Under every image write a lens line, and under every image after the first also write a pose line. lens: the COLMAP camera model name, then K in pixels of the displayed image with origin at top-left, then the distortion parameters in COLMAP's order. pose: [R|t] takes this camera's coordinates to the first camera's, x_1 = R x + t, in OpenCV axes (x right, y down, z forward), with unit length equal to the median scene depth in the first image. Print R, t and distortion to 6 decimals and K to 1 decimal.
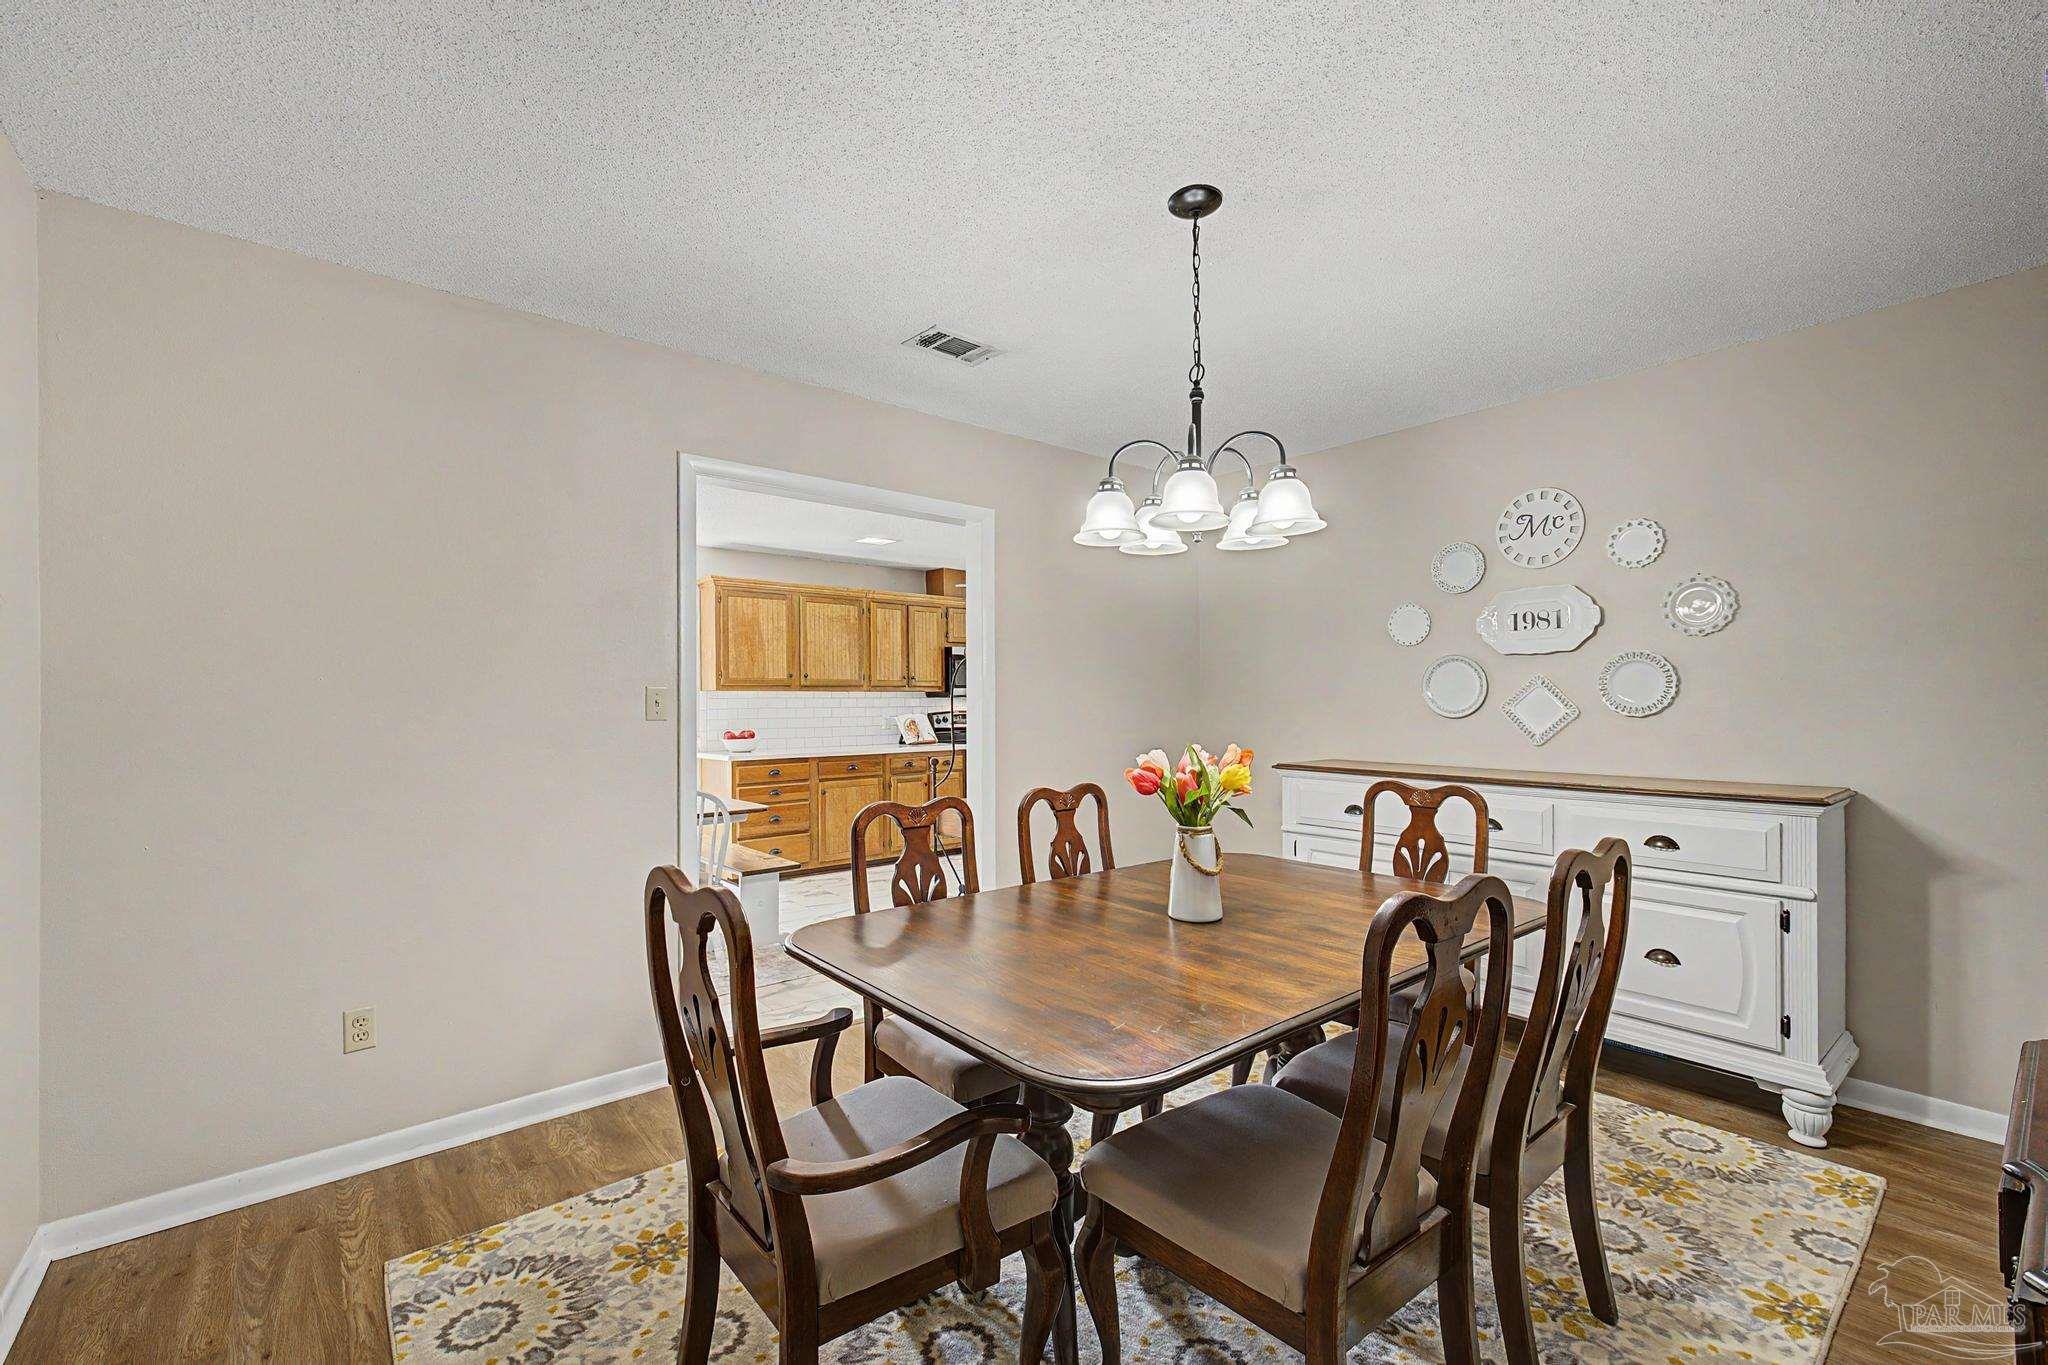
lens RADIAL K [[865.2, 0, 1032.2], [0, 865.2, 698.6], [0, 0, 1]] dist [0.009734, -0.002200]
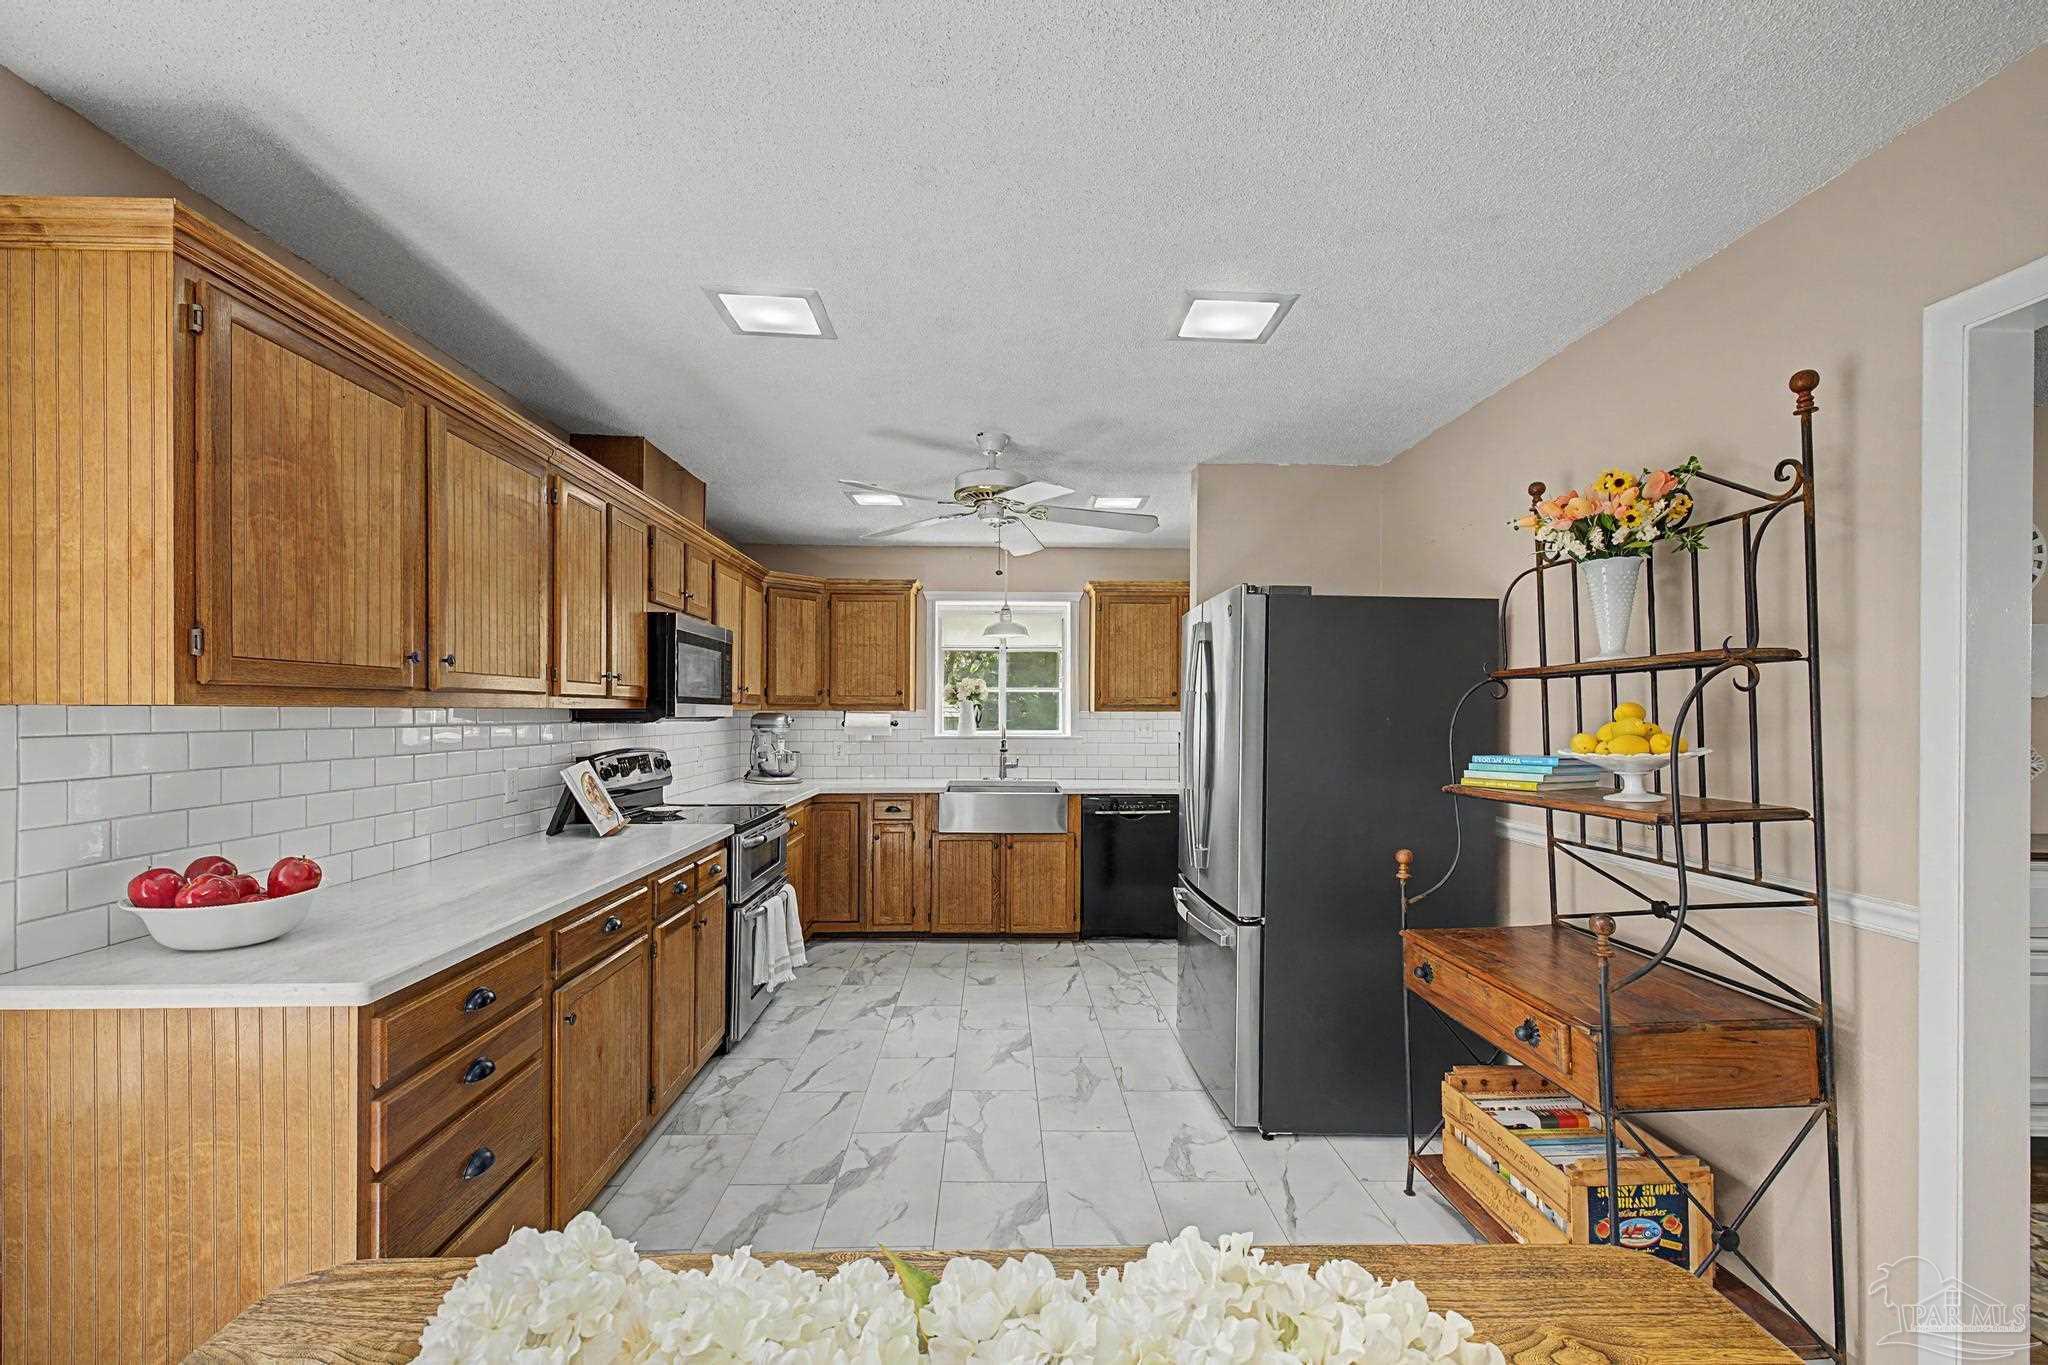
lens RADIAL K [[865.2, 0, 1022.4], [0, 865.2, 704.0], [0, 0, 1]] dist [0.009734, -0.002200]
pose [[0.620225, 0.013988, 0.784299, -0.346792], [-0.010082, 0.999901, -0.009860, -0.008566], [-0.784359, -0.001792, 0.620304, 0.579787]]
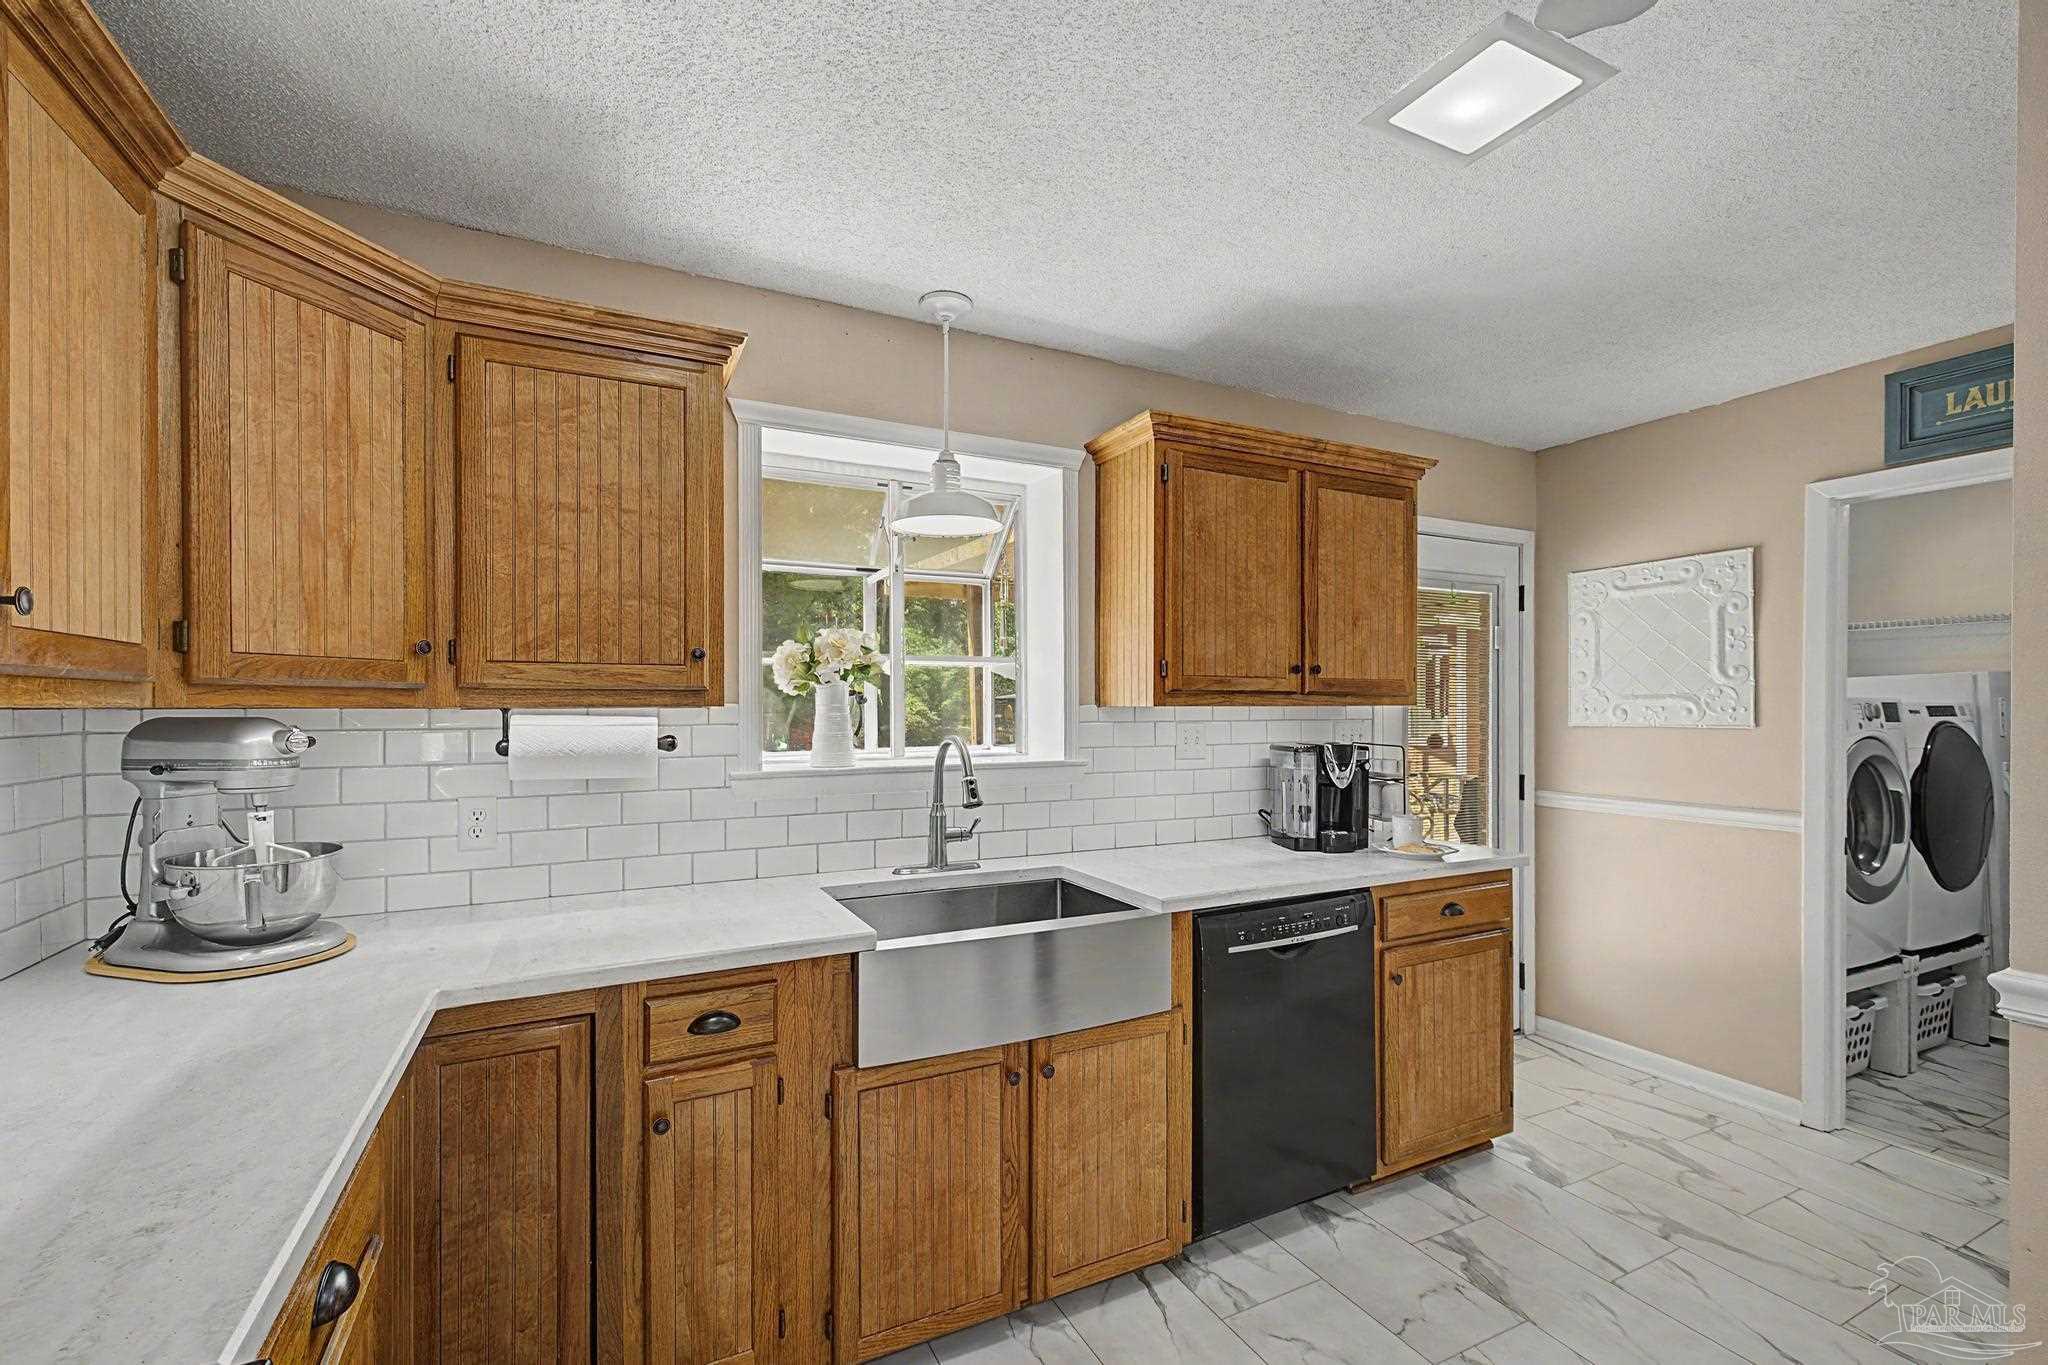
lens RADIAL K [[865.2, 0, 1017.3], [0, 865.2, 708.1], [0, 0, 1]] dist [0.009734, -0.002200]
pose [[0.234938, 0.000702, 0.972010, -0.056854], [-0.005306, 0.999986, 0.000560, -0.009351], [-0.971996, -0.005289, 0.234939, 0.971398]]
